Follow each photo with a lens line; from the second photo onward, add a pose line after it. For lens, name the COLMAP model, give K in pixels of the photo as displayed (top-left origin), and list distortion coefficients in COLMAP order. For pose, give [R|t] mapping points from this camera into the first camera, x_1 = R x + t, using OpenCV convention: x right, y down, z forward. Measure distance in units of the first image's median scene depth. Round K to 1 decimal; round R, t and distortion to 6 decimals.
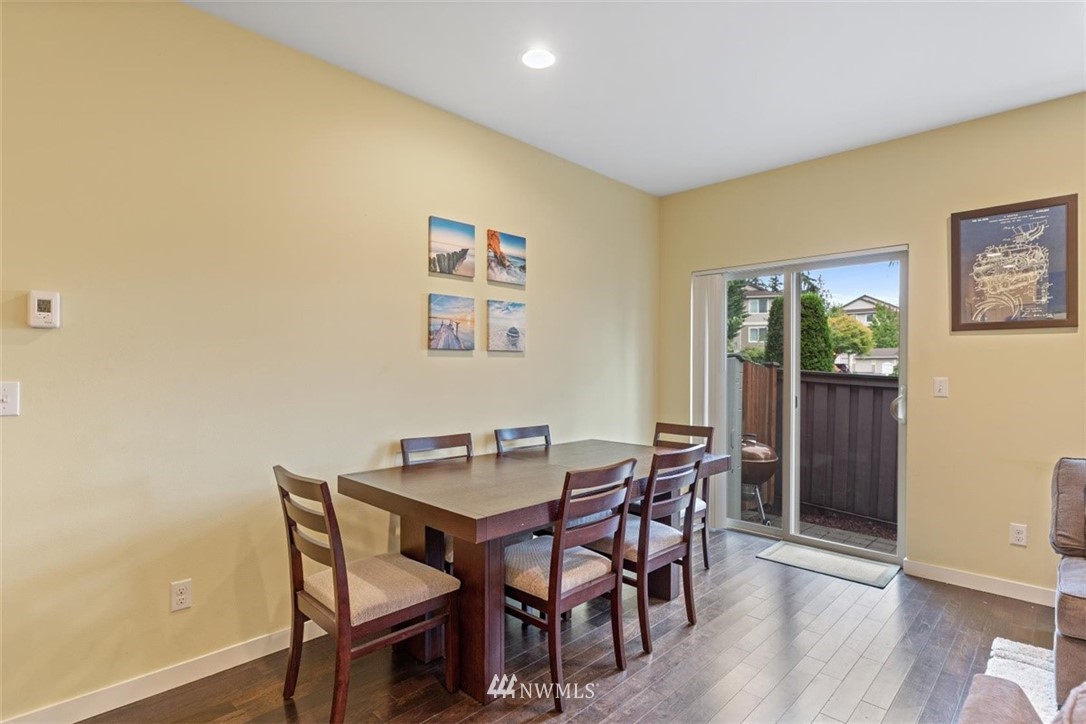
lens RADIAL K [[512.6, 0, 543.7], [0, 512.6, 365.5], [0, 0, 1]] dist [-0.001255, 0.000000]
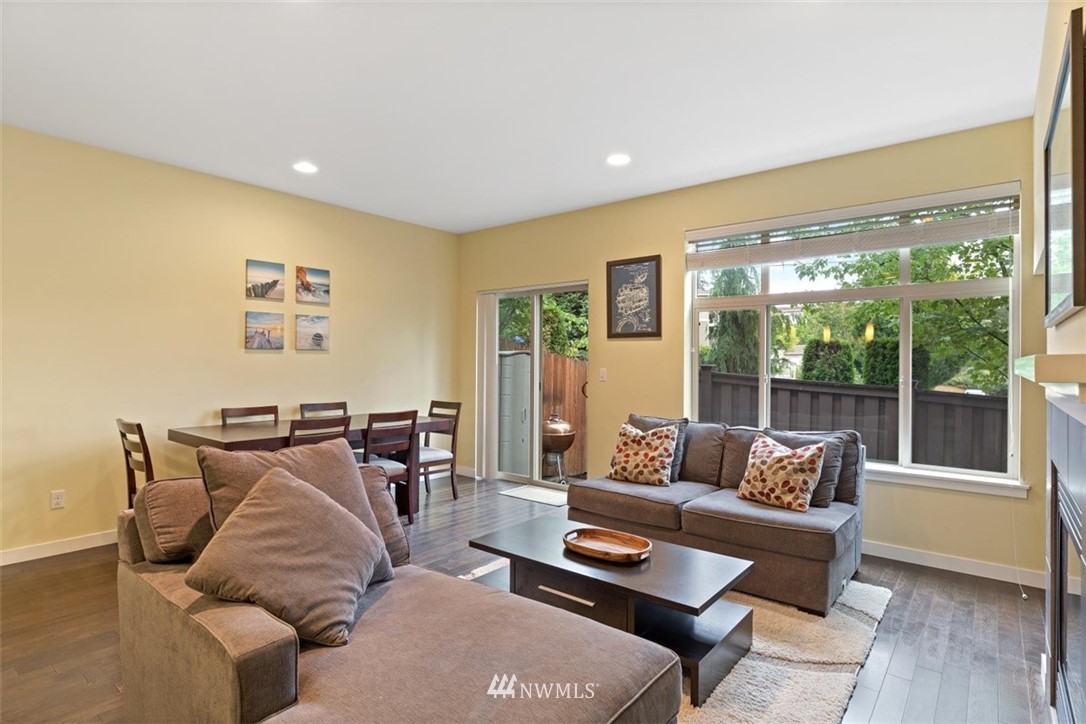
lens RADIAL K [[531.6, 0, 550.2], [0, 531.6, 355.4], [0, 0, 1]] dist [-0.001284, 0.000205]
pose [[0.996237, 0.003327, 0.086602, 0.502945], [-0.002493, 0.999949, -0.009739, 0.000468], [-0.086630, 0.009487, 0.996195, -0.587758]]
